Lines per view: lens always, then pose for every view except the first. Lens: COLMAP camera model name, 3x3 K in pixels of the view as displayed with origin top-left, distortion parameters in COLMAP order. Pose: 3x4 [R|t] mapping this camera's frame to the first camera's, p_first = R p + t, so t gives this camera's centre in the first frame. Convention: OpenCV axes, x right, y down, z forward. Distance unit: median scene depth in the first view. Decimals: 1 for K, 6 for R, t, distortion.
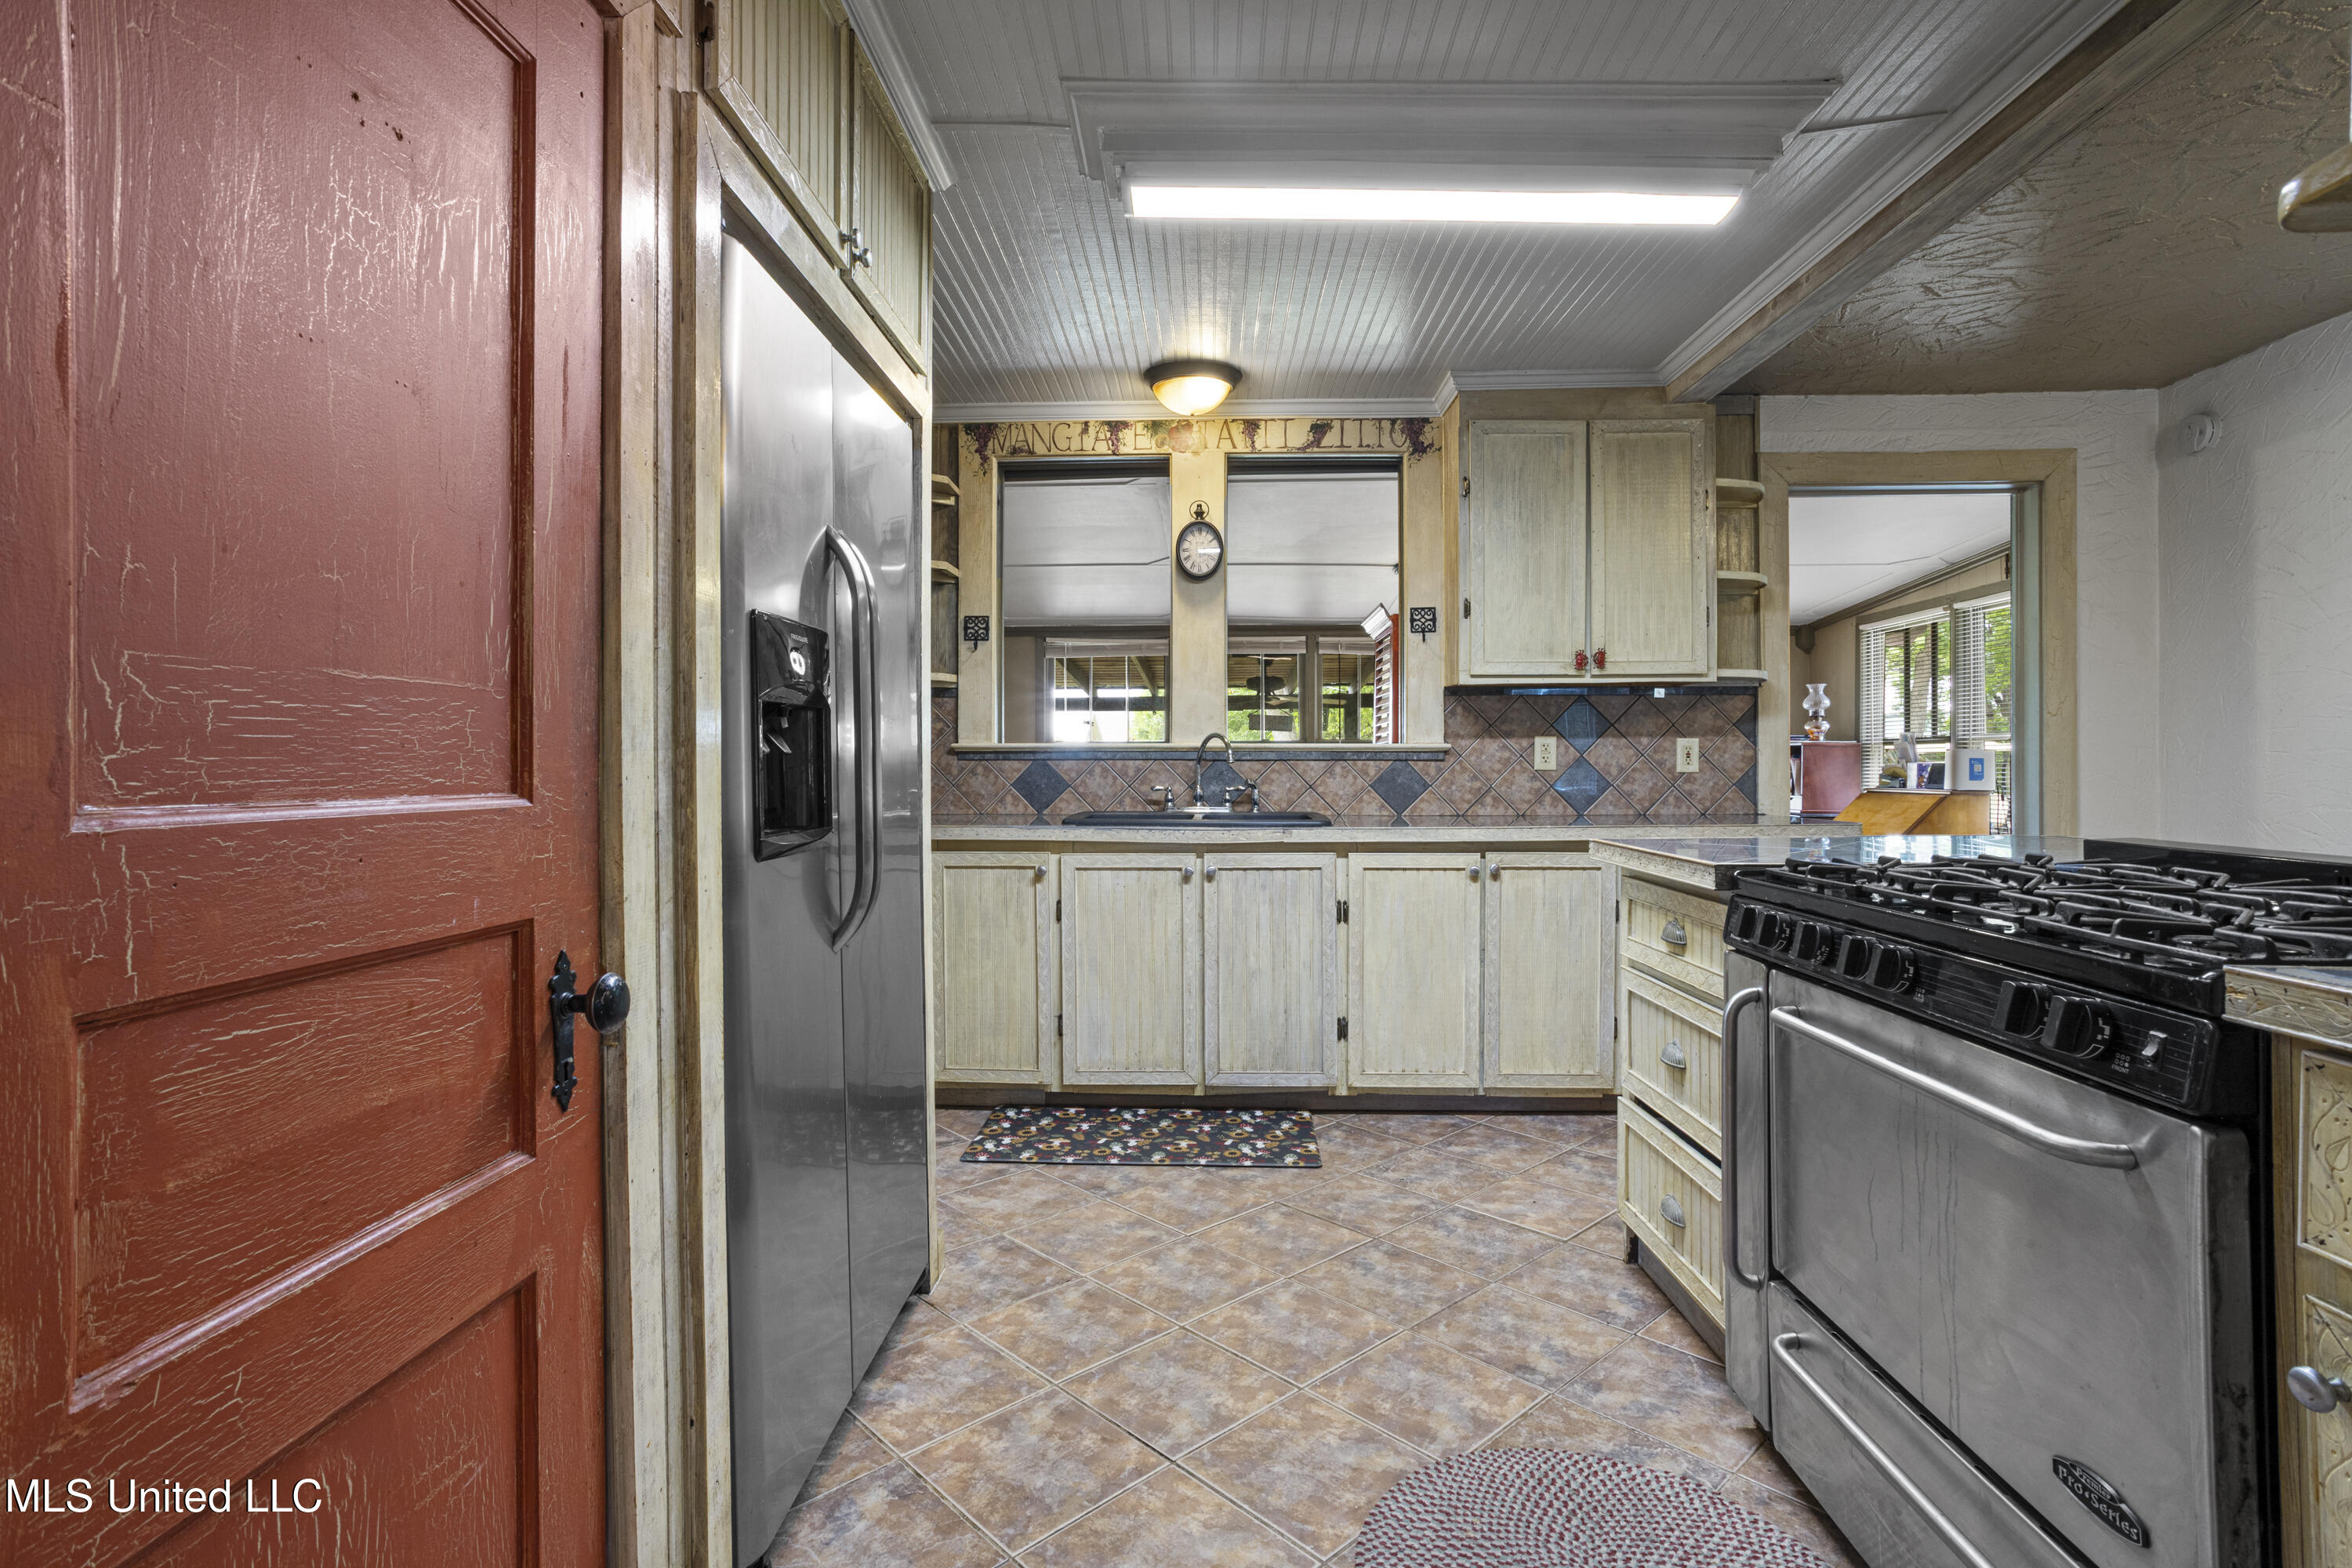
lens RADIAL K [[1133.3, 0, 1167.9], [0, 1133.3, 778.3], [0, 0, 1]] dist [-0.053589, 0.032001]
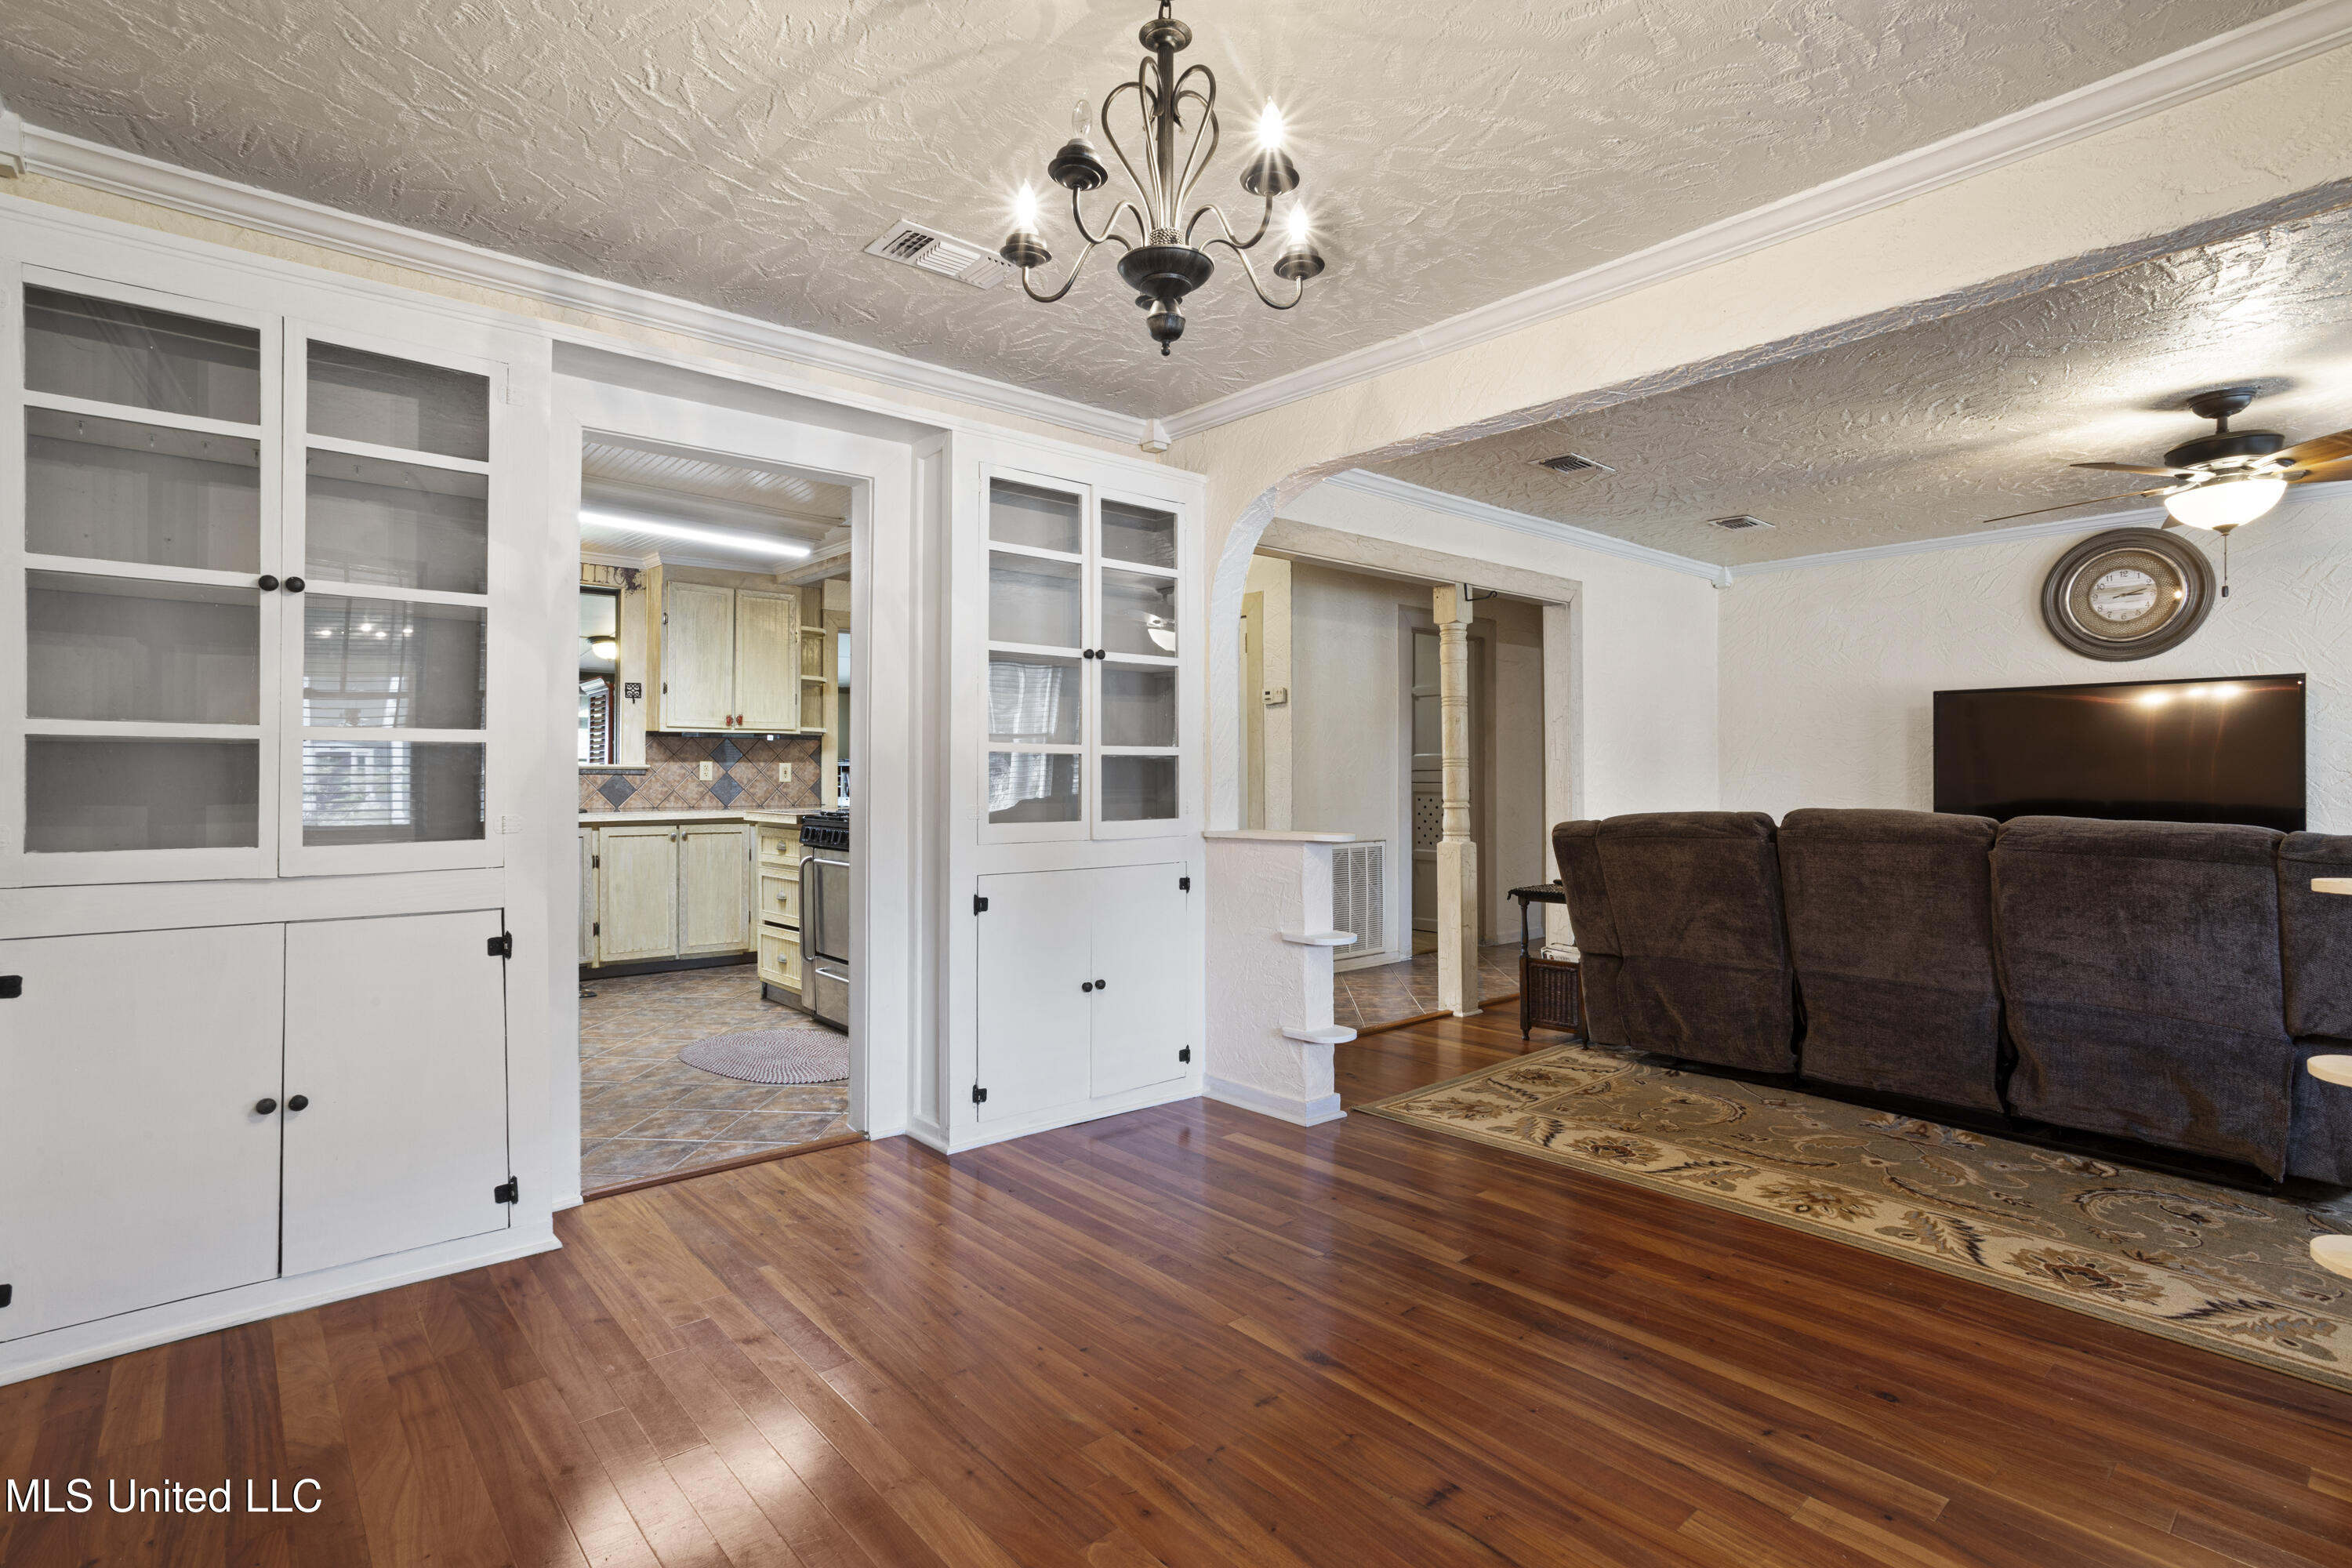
lens RADIAL K [[1138.5, 0, 1171.2], [0, 1138.5, 767.7], [0, 0, 1]] dist [-0.065490, 0.043083]
pose [[0.721632, 0.009439, 0.692213, -0.348515], [0.004537, 0.999821, -0.018363, 0.007882], [-0.692262, 0.016392, 0.721460, -0.743961]]
